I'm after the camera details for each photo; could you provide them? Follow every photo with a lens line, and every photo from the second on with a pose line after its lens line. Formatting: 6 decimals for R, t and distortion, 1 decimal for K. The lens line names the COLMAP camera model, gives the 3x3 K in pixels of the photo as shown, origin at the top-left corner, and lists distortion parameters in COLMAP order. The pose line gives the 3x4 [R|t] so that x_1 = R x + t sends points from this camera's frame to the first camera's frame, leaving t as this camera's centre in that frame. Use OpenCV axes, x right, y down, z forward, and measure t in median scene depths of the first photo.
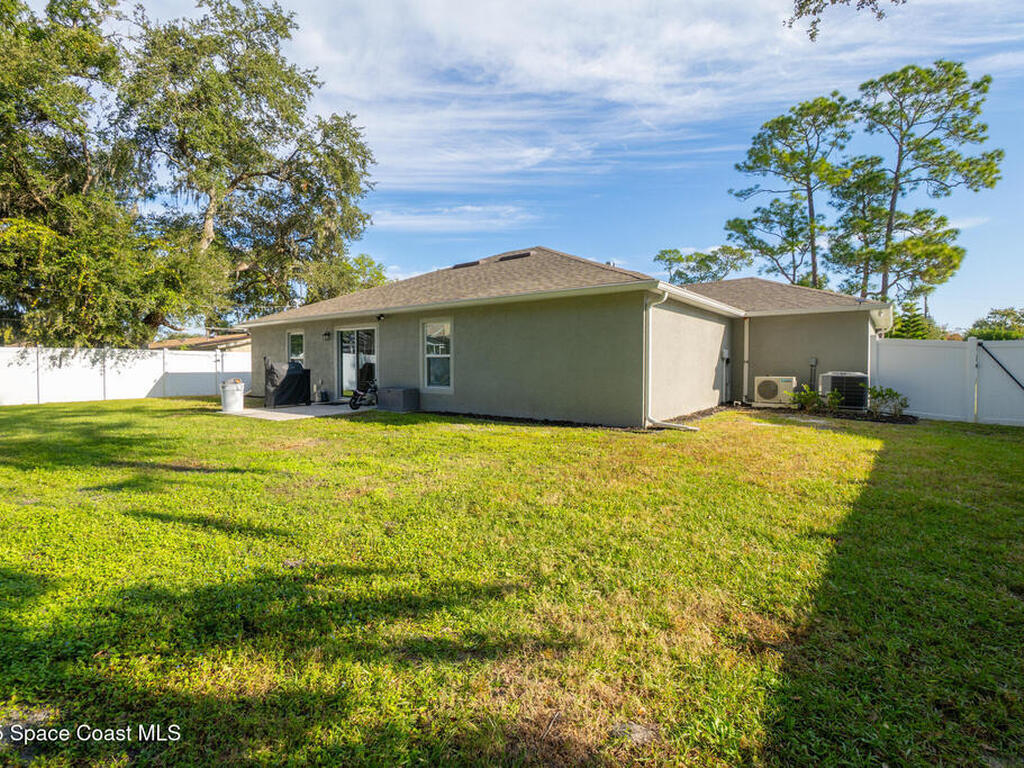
lens RADIAL K [[490.1, 0, 504.8], [0, 490.1, 379.9], [0, 0, 1]] dist [-0.008140, 0.003249]
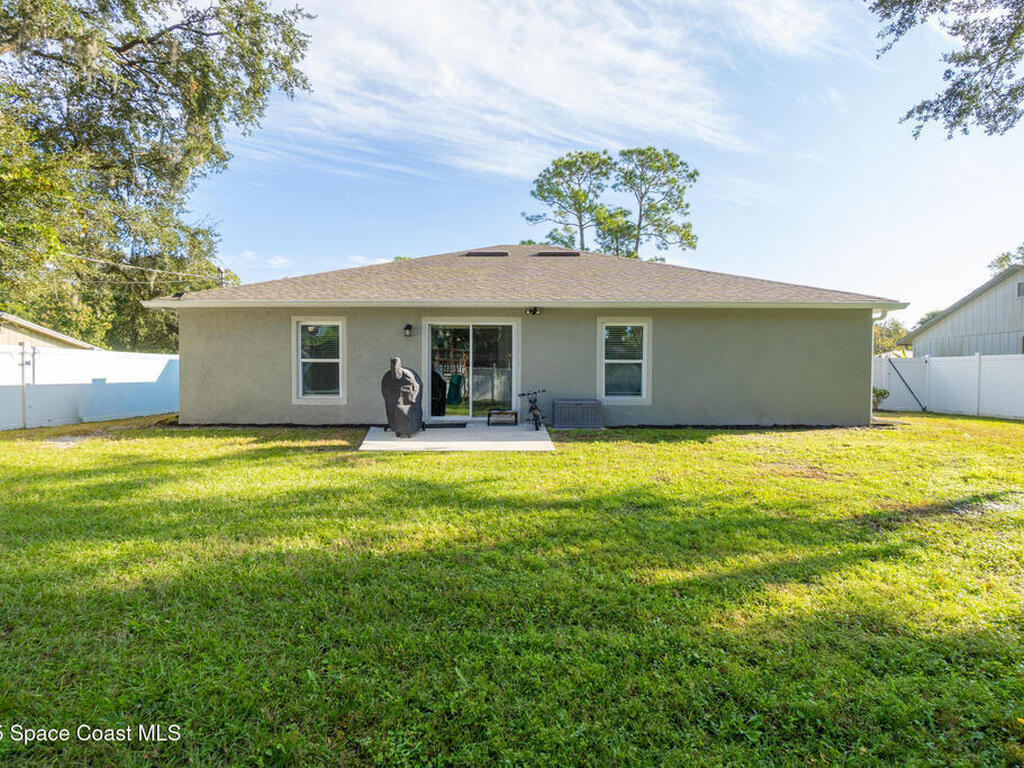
lens RADIAL K [[490.1, 0, 507.8], [0, 490.1, 383.4], [0, 0, 1]] dist [-0.008140, 0.003249]
pose [[0.804061, -0.017786, 0.594281, -0.287452], [0.020512, 0.999787, 0.002169, -0.005351], [-0.594193, 0.010446, 0.804255, 0.156468]]
